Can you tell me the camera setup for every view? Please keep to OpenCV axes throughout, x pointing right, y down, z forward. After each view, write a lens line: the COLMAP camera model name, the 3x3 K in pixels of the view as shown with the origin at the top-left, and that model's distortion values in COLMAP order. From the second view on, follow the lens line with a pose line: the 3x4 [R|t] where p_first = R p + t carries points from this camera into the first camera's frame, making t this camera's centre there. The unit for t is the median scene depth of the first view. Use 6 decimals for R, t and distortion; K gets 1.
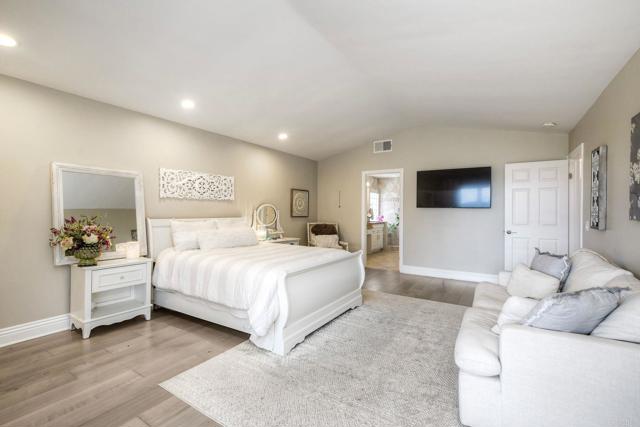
lens RADIAL K [[285.0, 0, 320.3], [0, 285.0, 213.2], [0, 0, 1]] dist [0.001968, 0.000147]
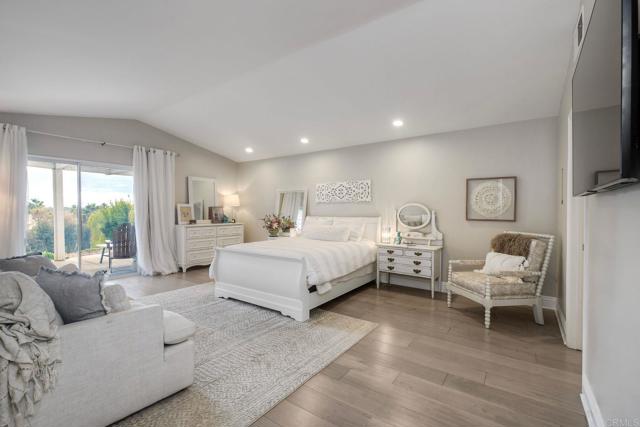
lens RADIAL K [[285.0, 0, 321.5], [0, 285.0, 212.3], [0, 0, 1]] dist [0.001968, 0.000147]
pose [[-0.047350, -0.013025, -0.998793, 0.815255], [-0.017577, 0.999771, -0.012205, 0.012053], [0.998724, 0.016978, -0.047568, 0.921764]]
